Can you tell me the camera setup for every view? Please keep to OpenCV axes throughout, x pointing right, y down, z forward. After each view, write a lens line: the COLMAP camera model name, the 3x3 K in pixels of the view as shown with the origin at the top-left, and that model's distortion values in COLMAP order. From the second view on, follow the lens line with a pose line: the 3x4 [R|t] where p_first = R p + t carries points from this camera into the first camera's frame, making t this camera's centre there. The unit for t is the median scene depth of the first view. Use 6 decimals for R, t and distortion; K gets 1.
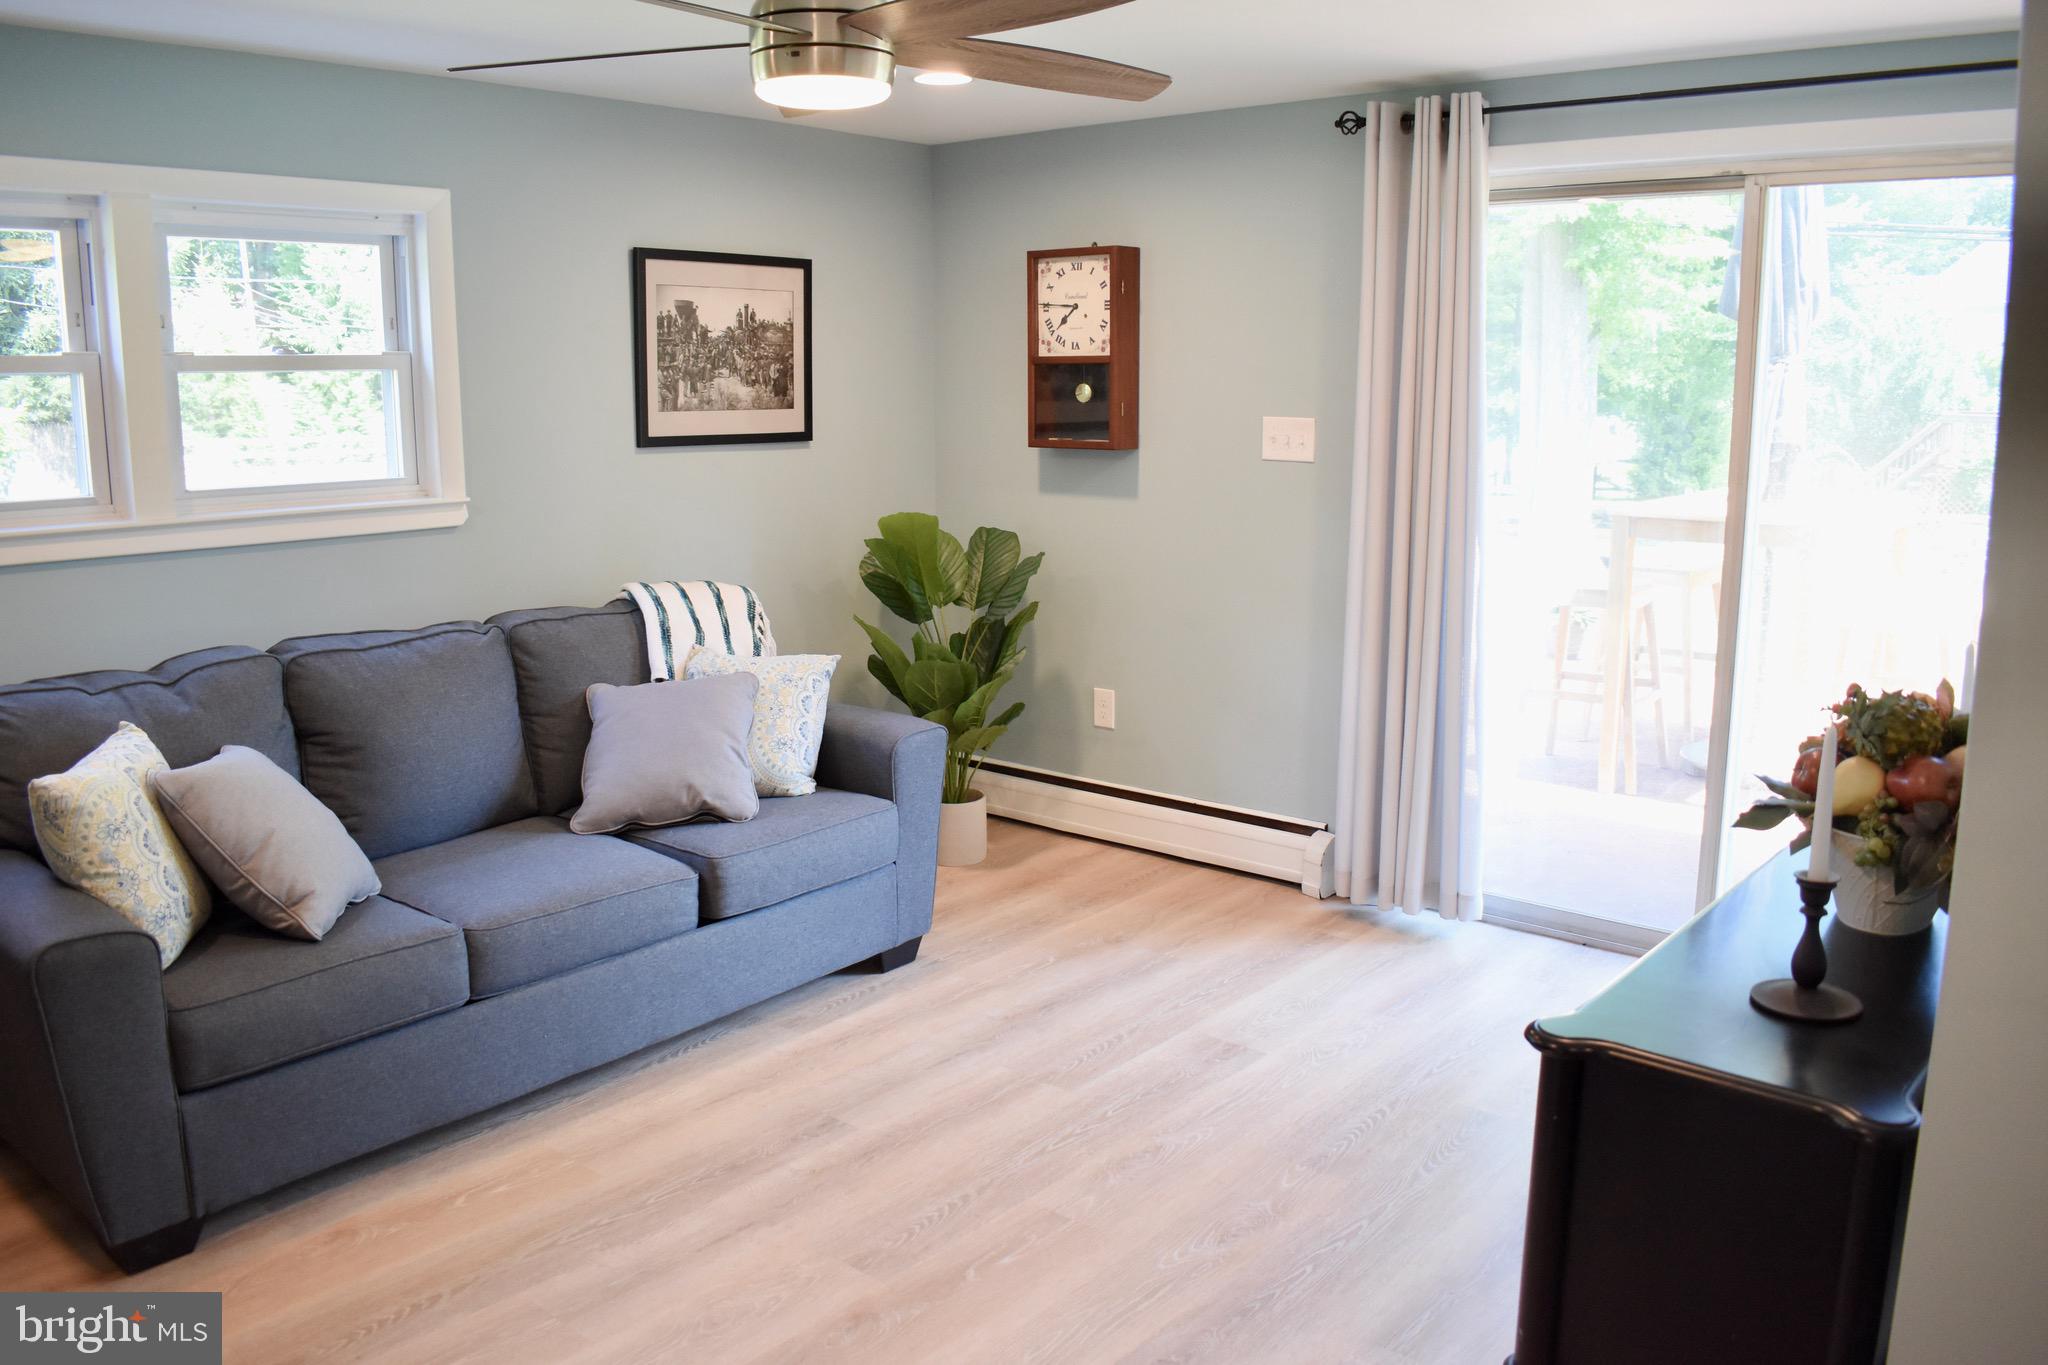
lens RADIAL K [[1655.9, 0, 1030.1], [0, 1655.9, 667.9], [0, 0, 1]] dist [-0.096173, 0.019079]
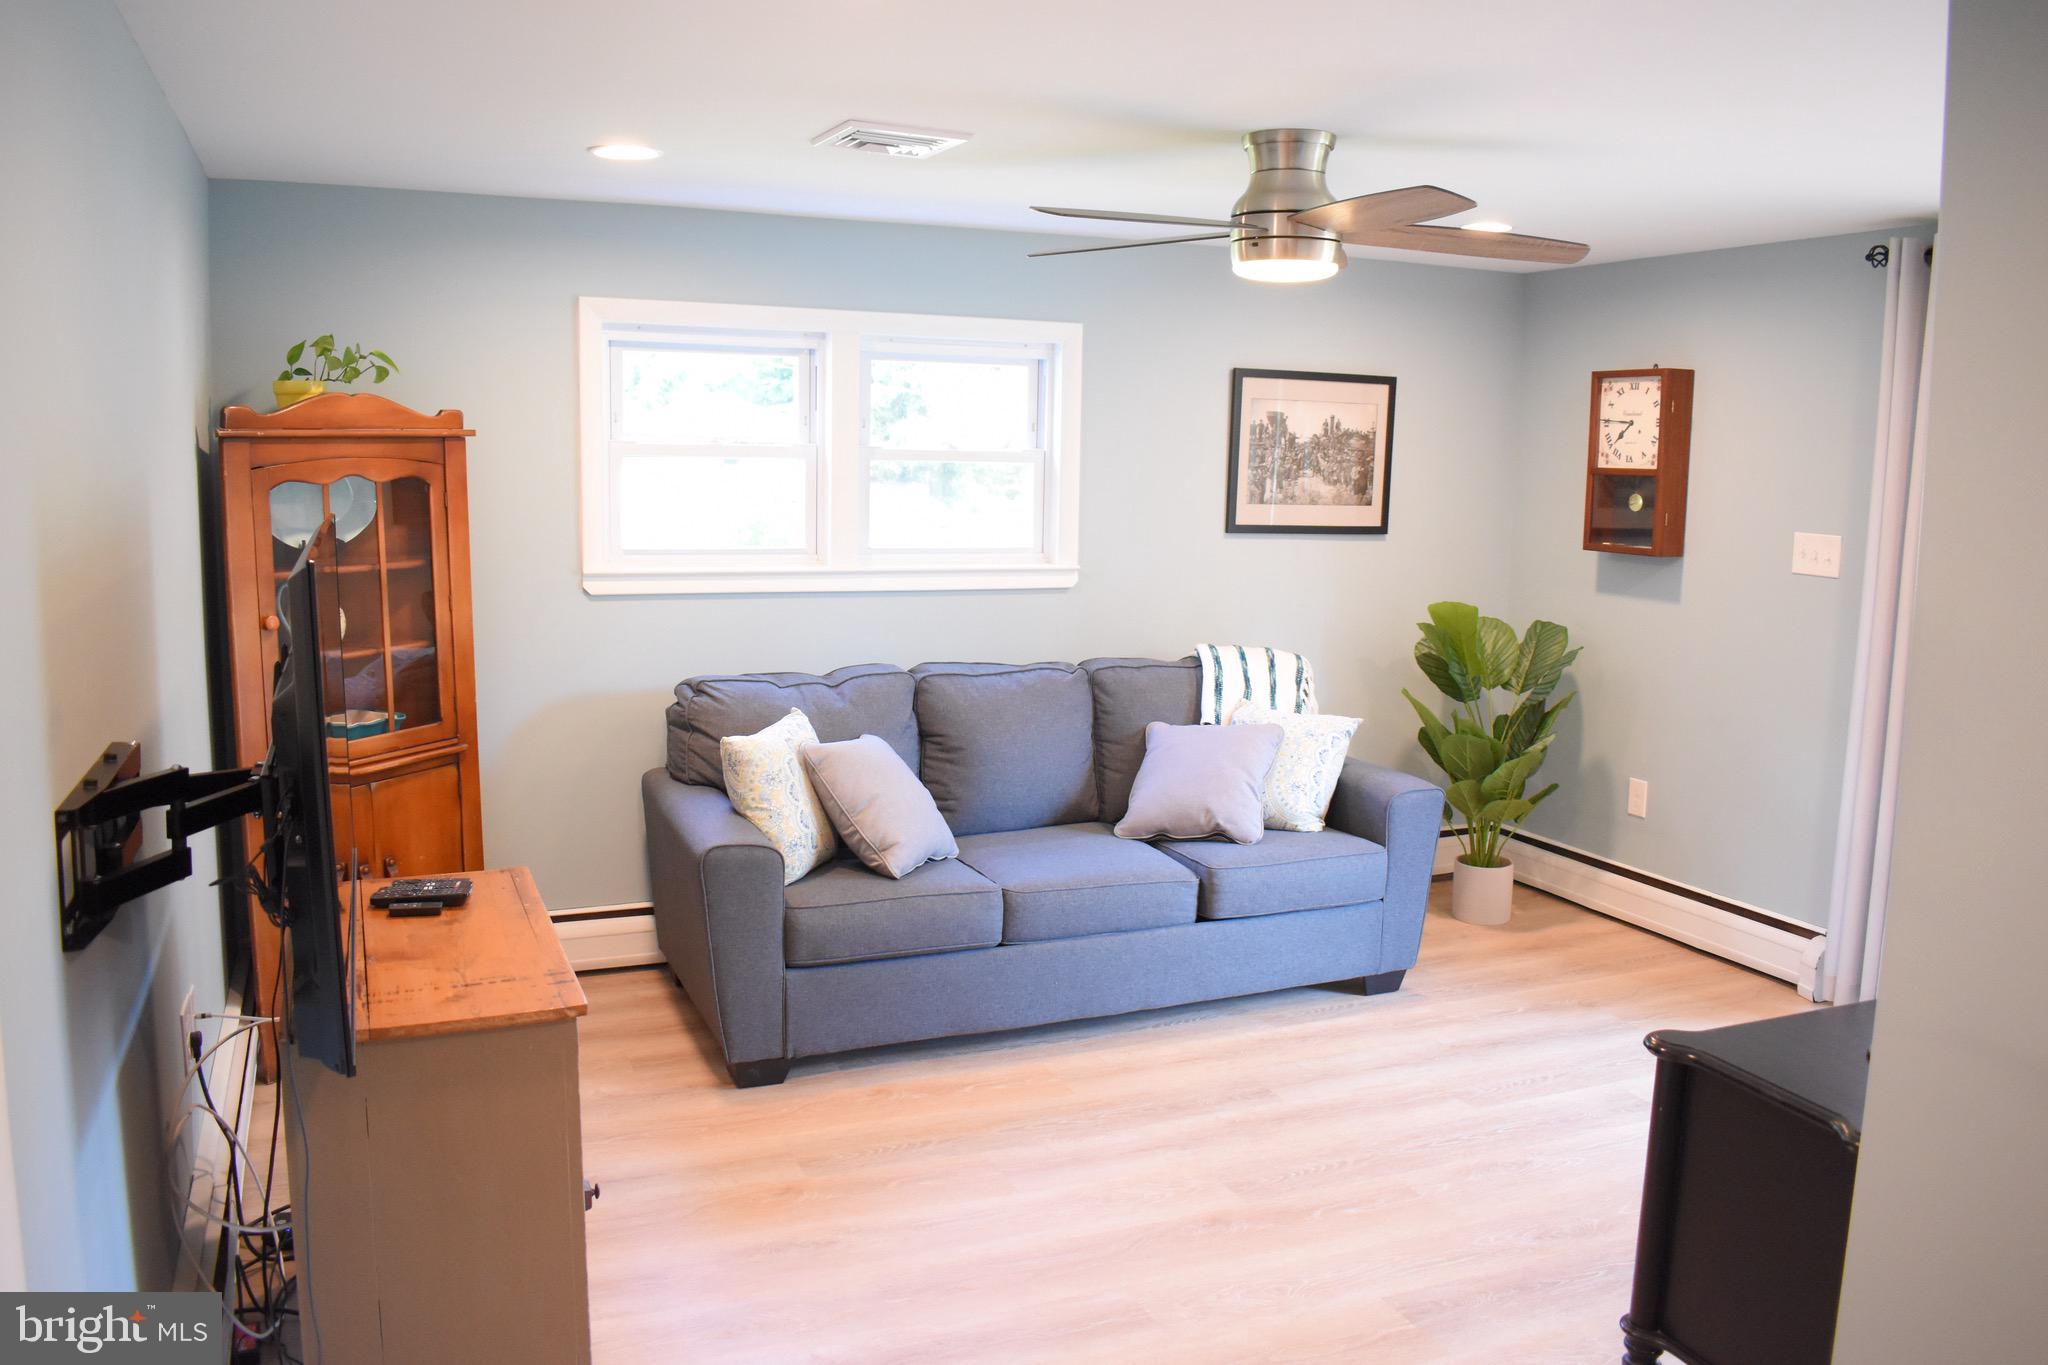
lens RADIAL K [[1647.0, 0, 961.7], [0, 1647.0, 658.4], [0, 0, 1]] dist [-0.108486, 0.047892]
pose [[0.878061, 0.077975, -0.472154, 0.185854], [-0.103012, 0.994304, -0.027363, 0.011106], [0.467331, 0.072664, 0.881091, -0.157639]]
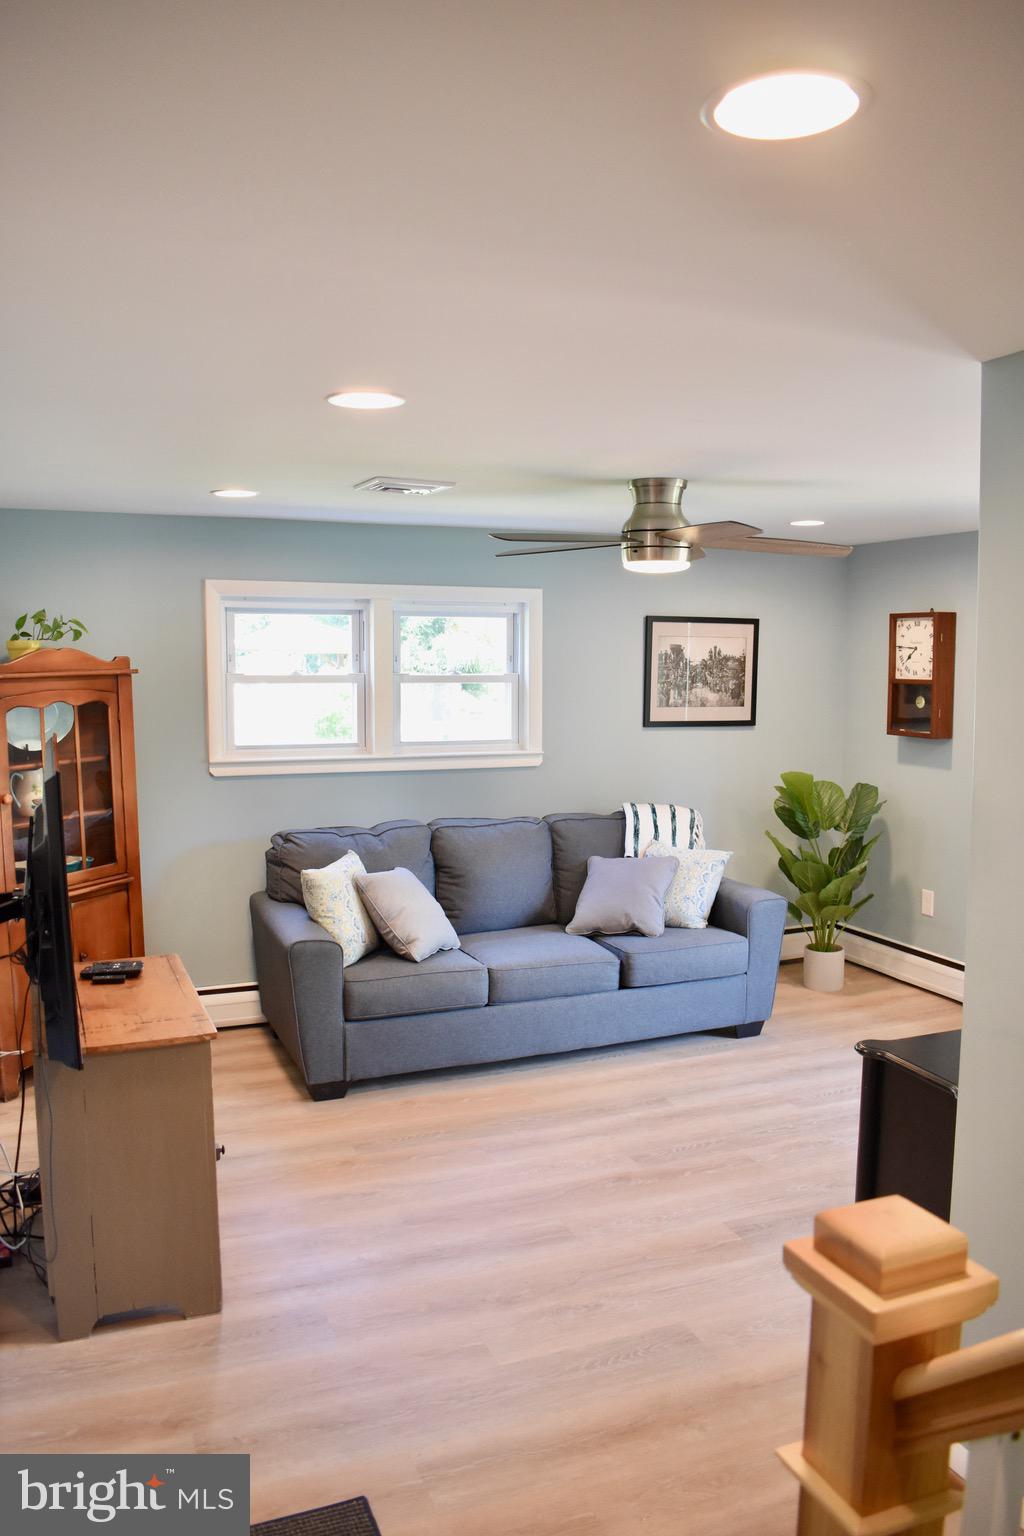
lens RADIAL K [[1241.9, 0, 480.5], [0, 1241.9, 765.0], [0, 0, 1]] dist [-0.096173, 0.019079]
pose [[0.875108, 0.048964, -0.481444, 0.284608], [-0.089555, 0.994070, -0.061683, 0.005455], [0.475569, 0.097095, 0.874303, -0.278918]]
